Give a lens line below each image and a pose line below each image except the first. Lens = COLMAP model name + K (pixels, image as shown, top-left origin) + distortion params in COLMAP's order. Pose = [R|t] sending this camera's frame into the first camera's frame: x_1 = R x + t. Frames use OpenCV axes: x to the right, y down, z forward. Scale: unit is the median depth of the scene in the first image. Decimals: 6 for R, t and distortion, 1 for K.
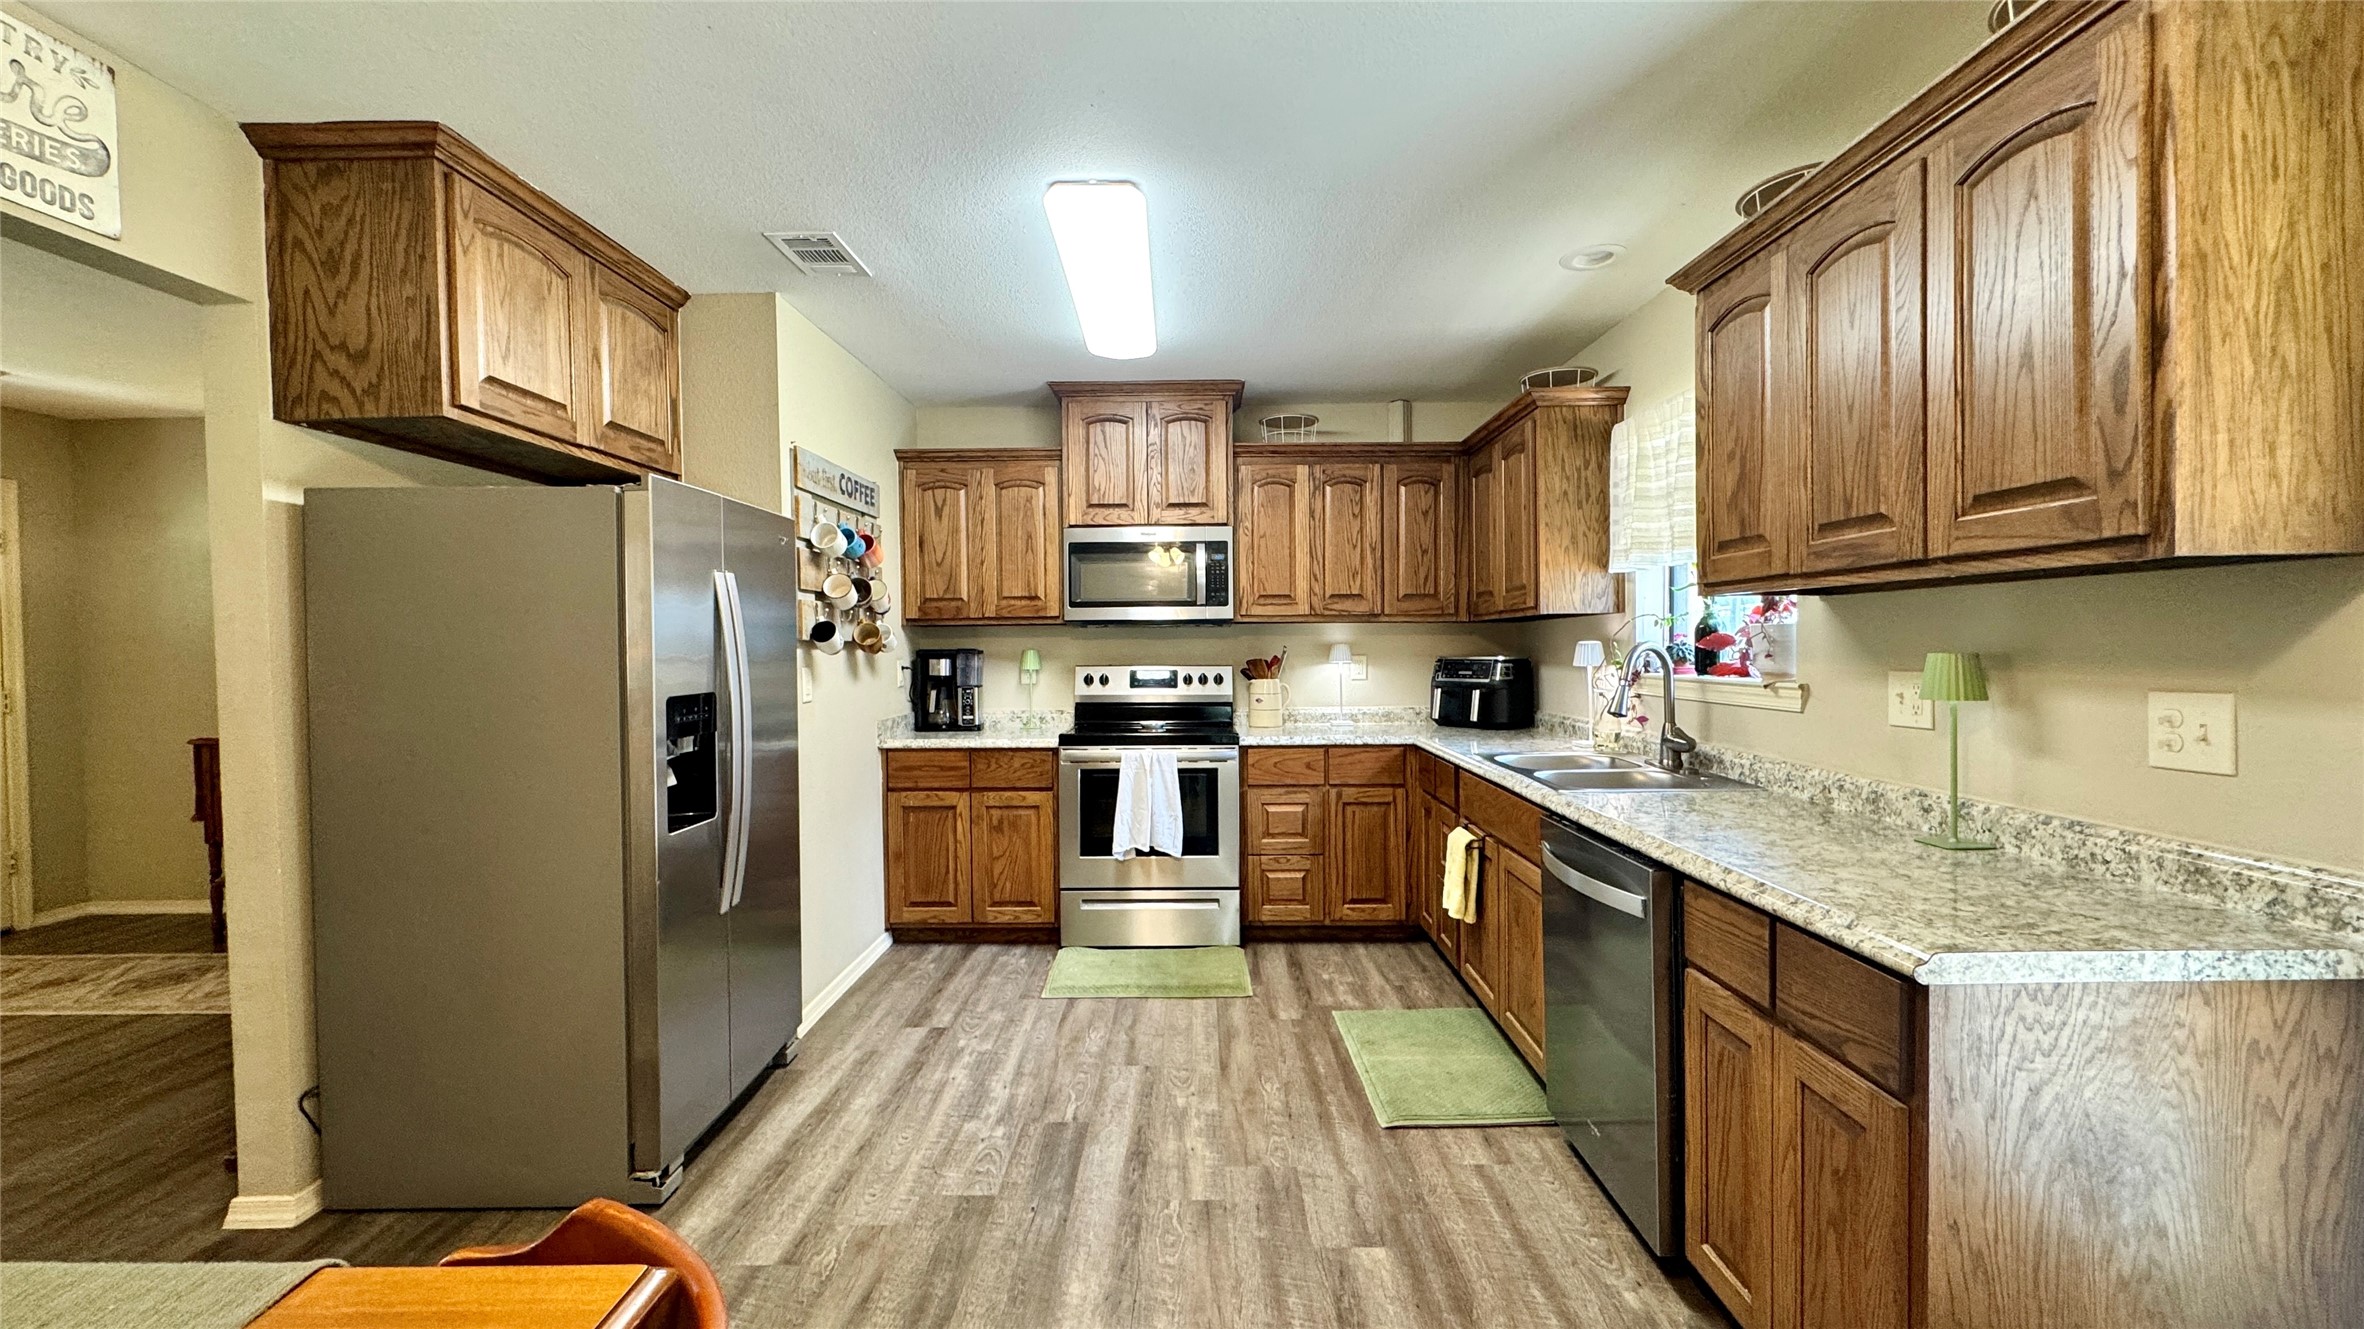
lens RADIAL K [[943.9, 0, 1181.3], [0, 943.9, 661.7], [0, 0, 1]] dist [-0.003945, 0.000756]
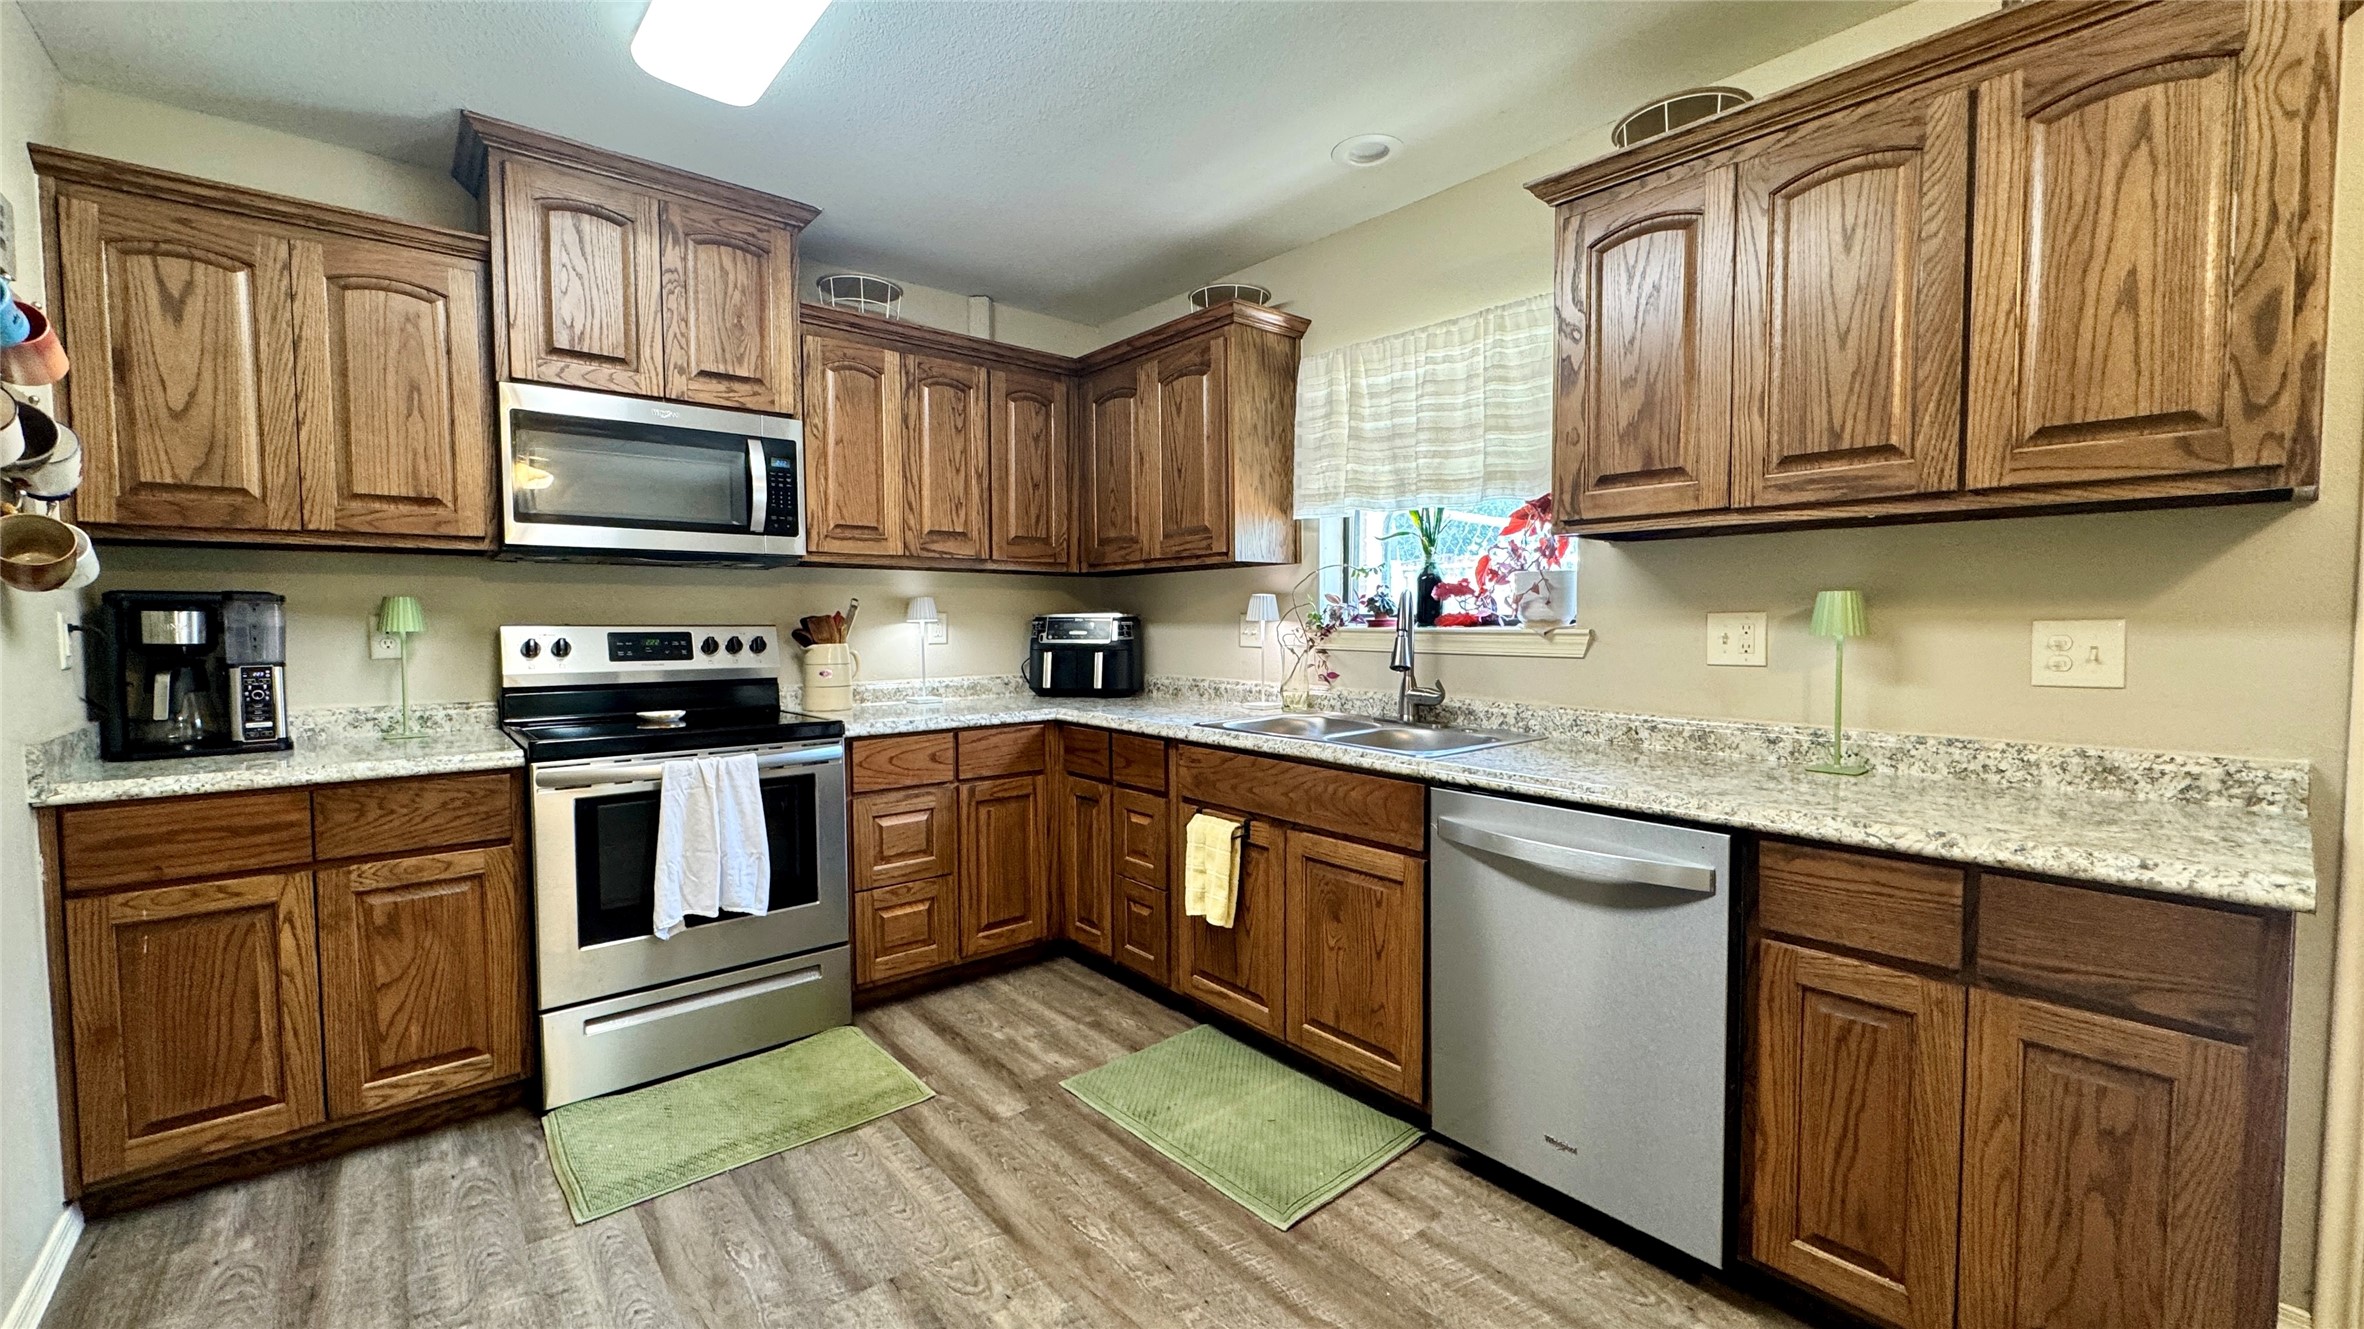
lens RADIAL K [[943.9, 0, 1183.1], [0, 943.9, 661.3], [0, 0, 1]] dist [-0.003945, 0.000756]
pose [[0.752525, -0.024254, 0.658117, -0.206315], [0.008096, 0.999587, 0.027580, 0.016007], [-0.658514, -0.015427, 0.752410, 0.319558]]
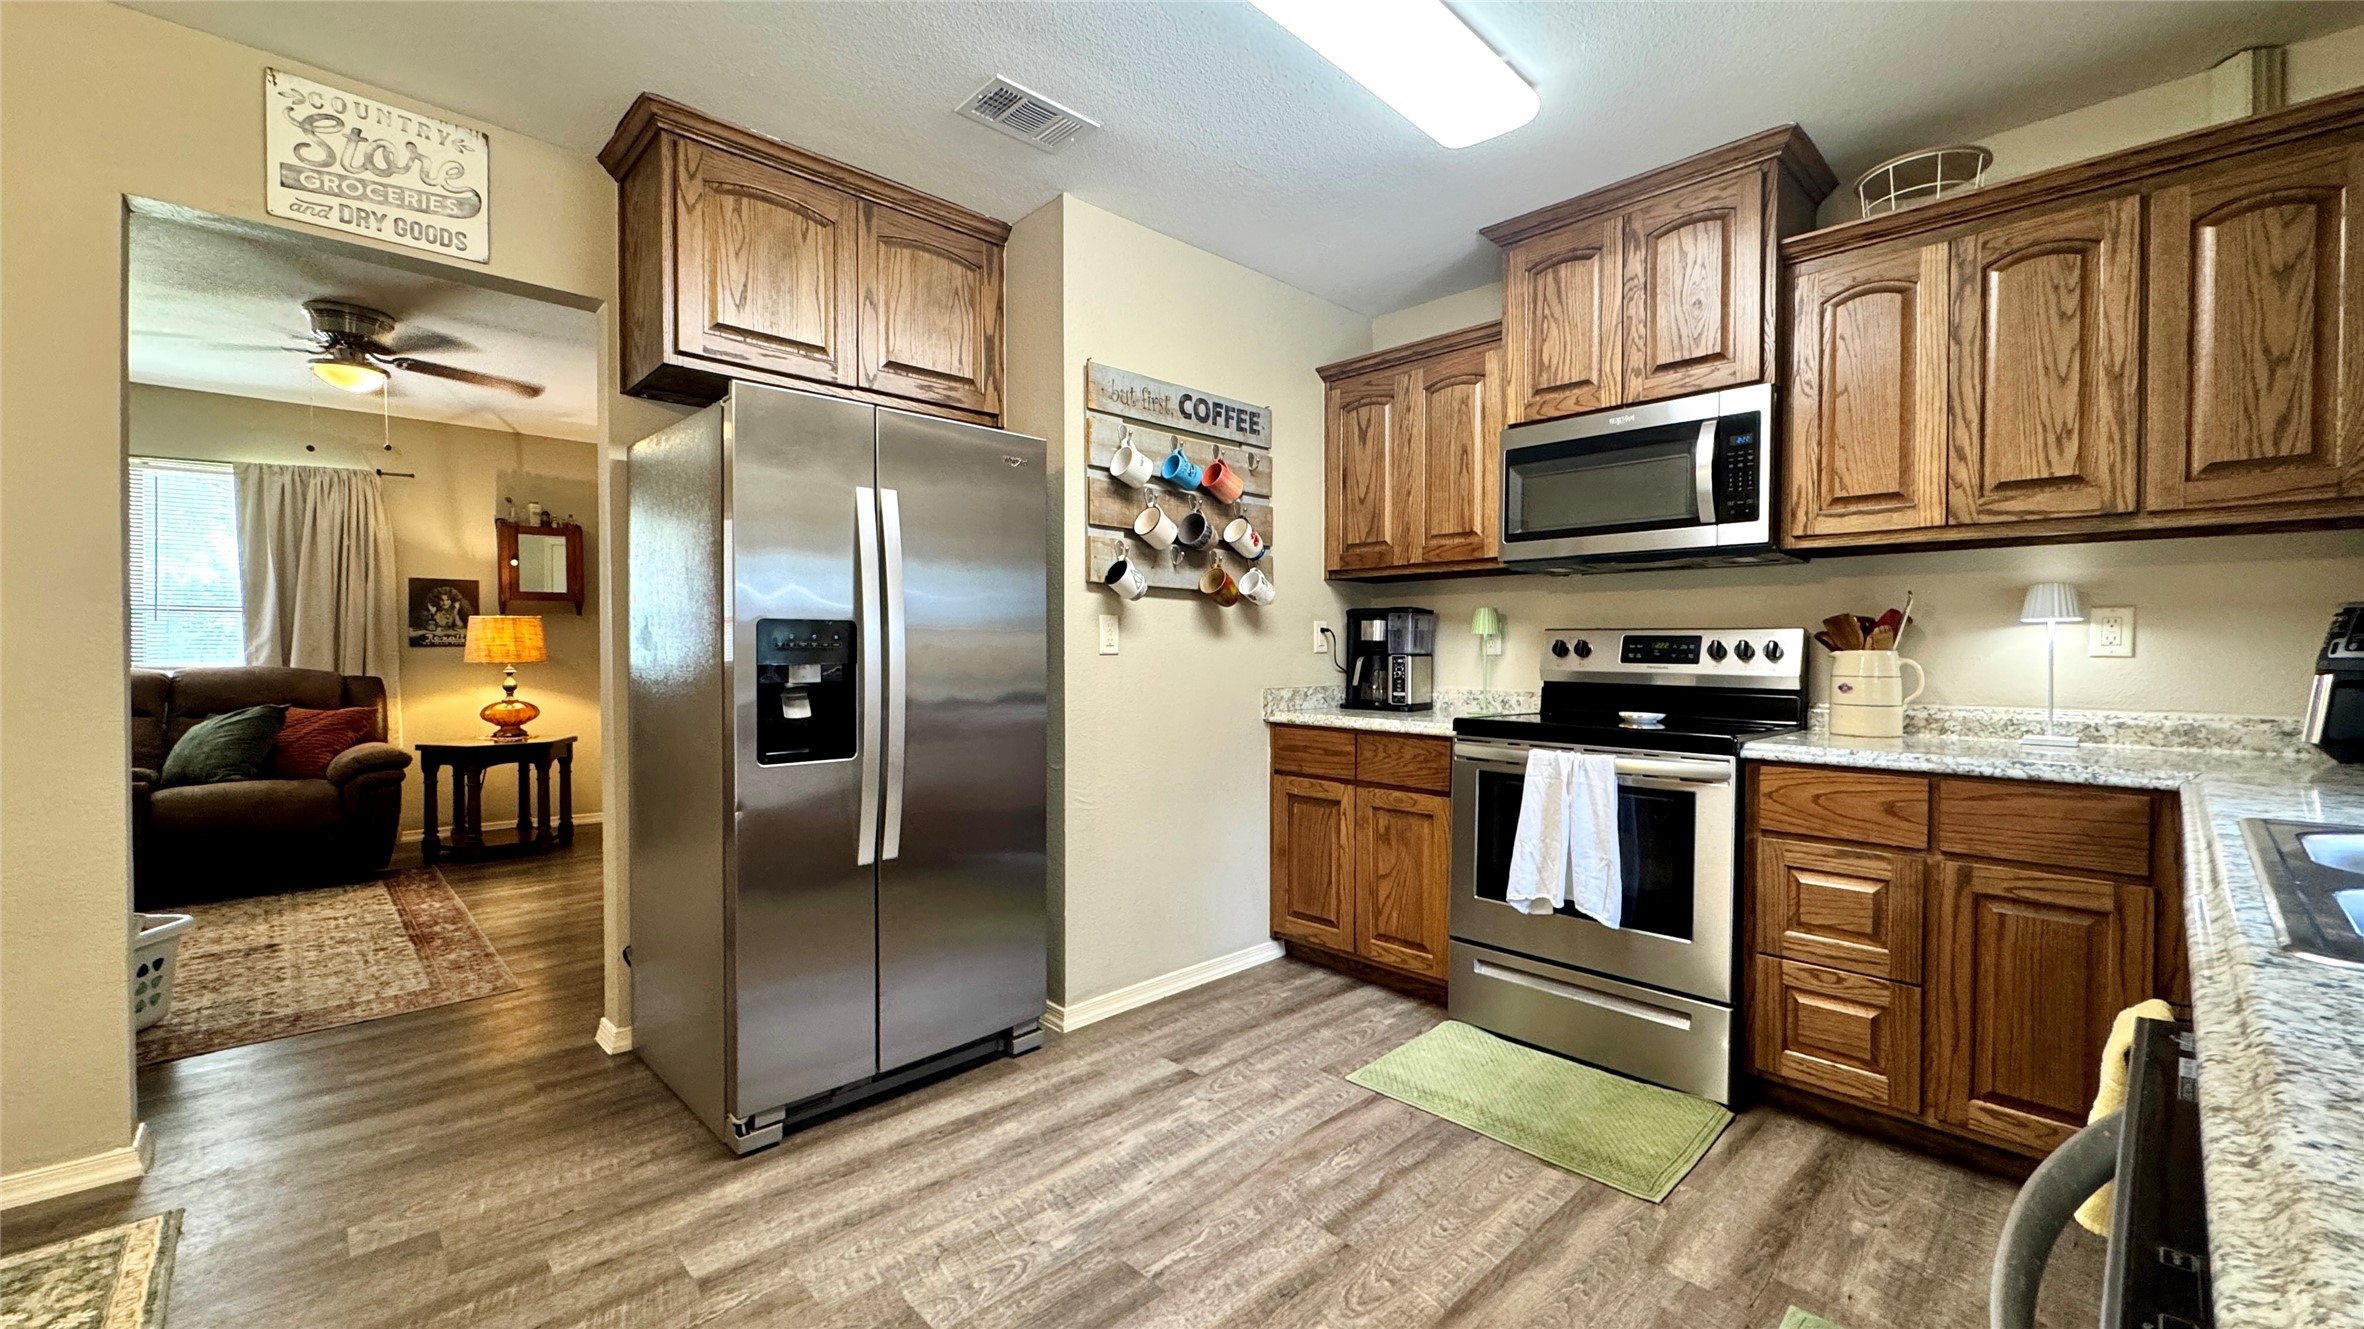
lens RADIAL K [[943.9, 0, 1183.0], [0, 943.9, 661.1], [0, 0, 1]] dist [-0.003945, 0.000756]
pose [[0.699679, 0.020789, -0.714155, 0.234376], [-0.024810, 0.999681, 0.004794, 0.036385], [0.714027, 0.014364, 0.699971, 0.360432]]
